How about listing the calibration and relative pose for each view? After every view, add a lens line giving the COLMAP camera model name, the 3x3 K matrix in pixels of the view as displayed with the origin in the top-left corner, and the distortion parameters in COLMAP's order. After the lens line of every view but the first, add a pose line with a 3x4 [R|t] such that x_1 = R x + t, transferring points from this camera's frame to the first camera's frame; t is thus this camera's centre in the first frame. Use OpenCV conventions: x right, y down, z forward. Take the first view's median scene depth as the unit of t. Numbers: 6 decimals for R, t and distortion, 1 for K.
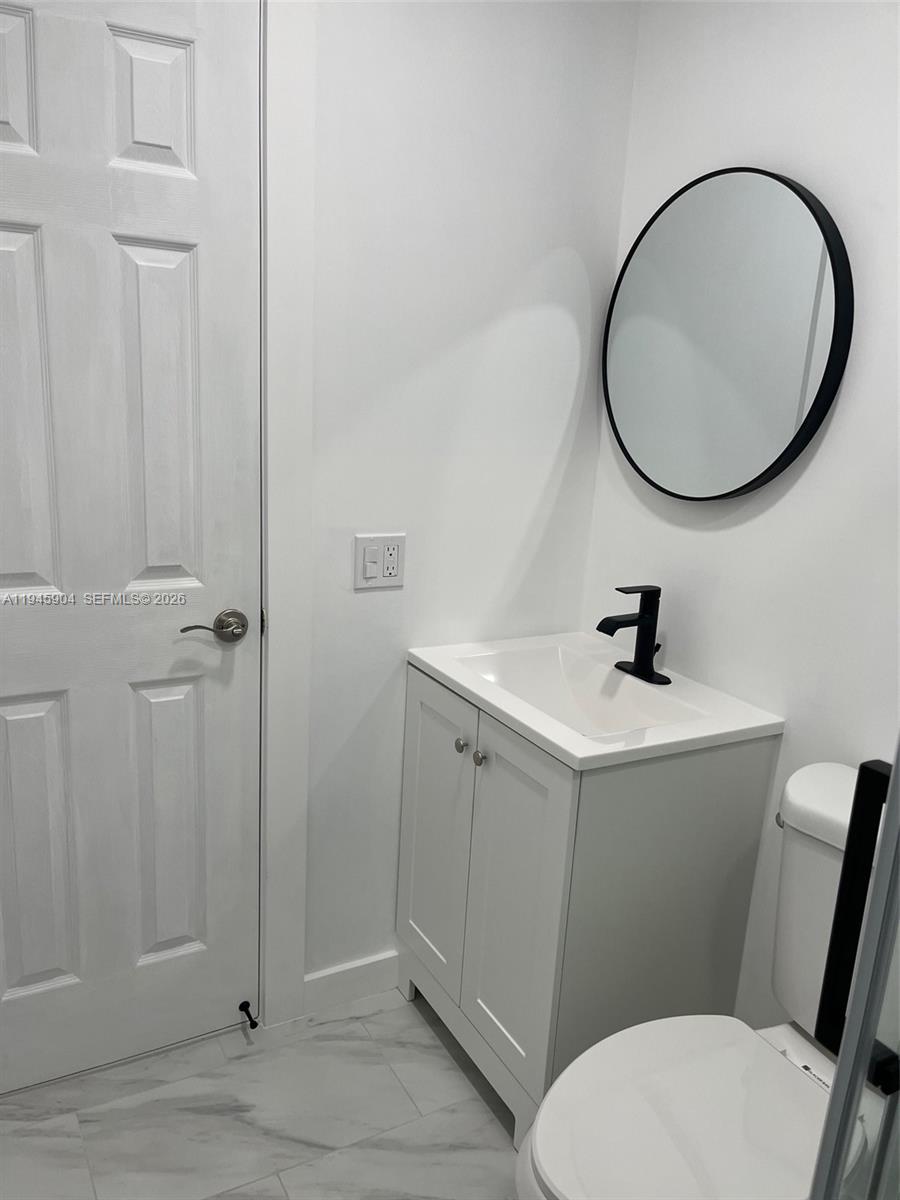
lens RADIAL K [[921.8, 0, 435.5], [0, 921.8, 605.3], [0, 0, 1]] dist [0.052103, -0.063230]
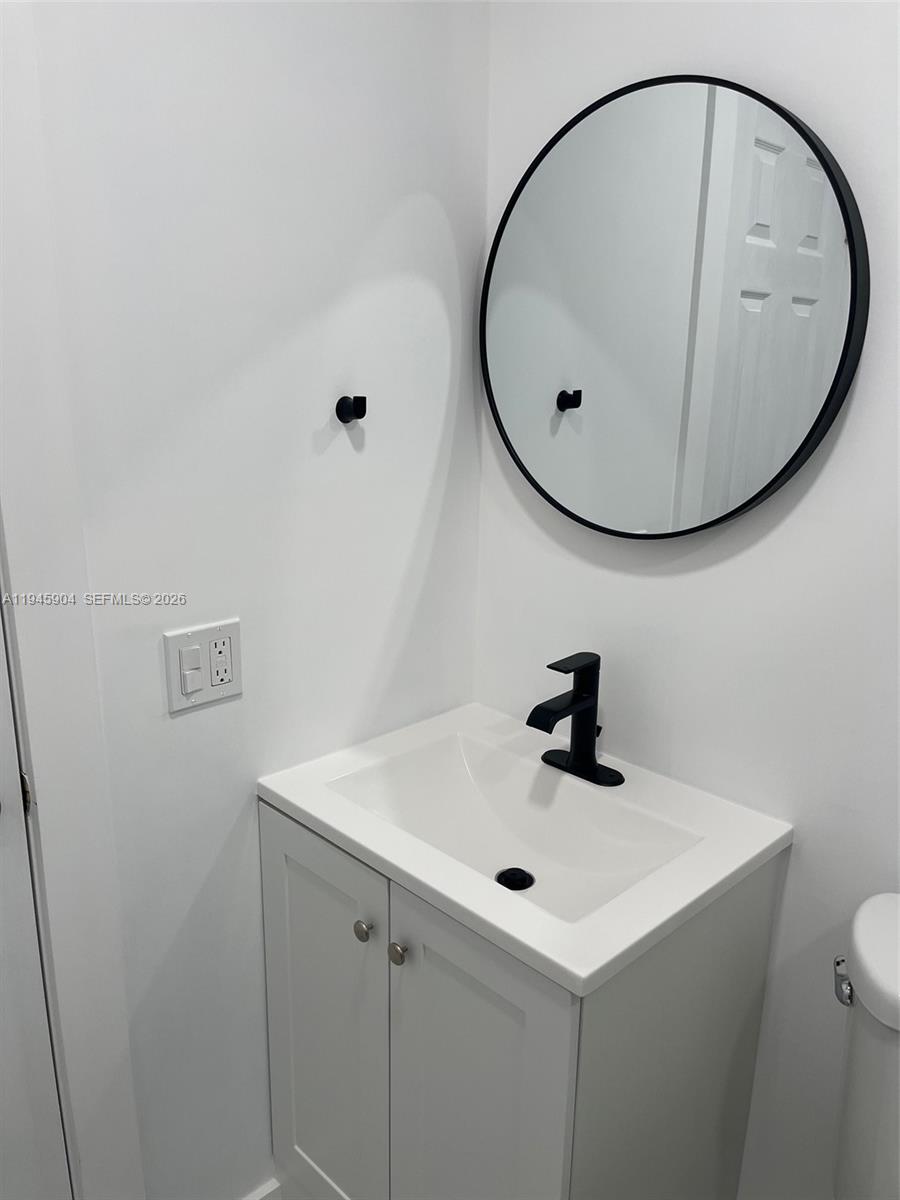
lens RADIAL K [[911.0, 0, 443.2], [0, 911.0, 592.0], [0, 0, 1]] dist [0.008236, 0.002484]
pose [[0.962140, -0.106424, 0.250918, -0.054257], [0.101274, 0.994298, 0.033386, -0.104819], [-0.253040, -0.006710, 0.967432, 0.322401]]
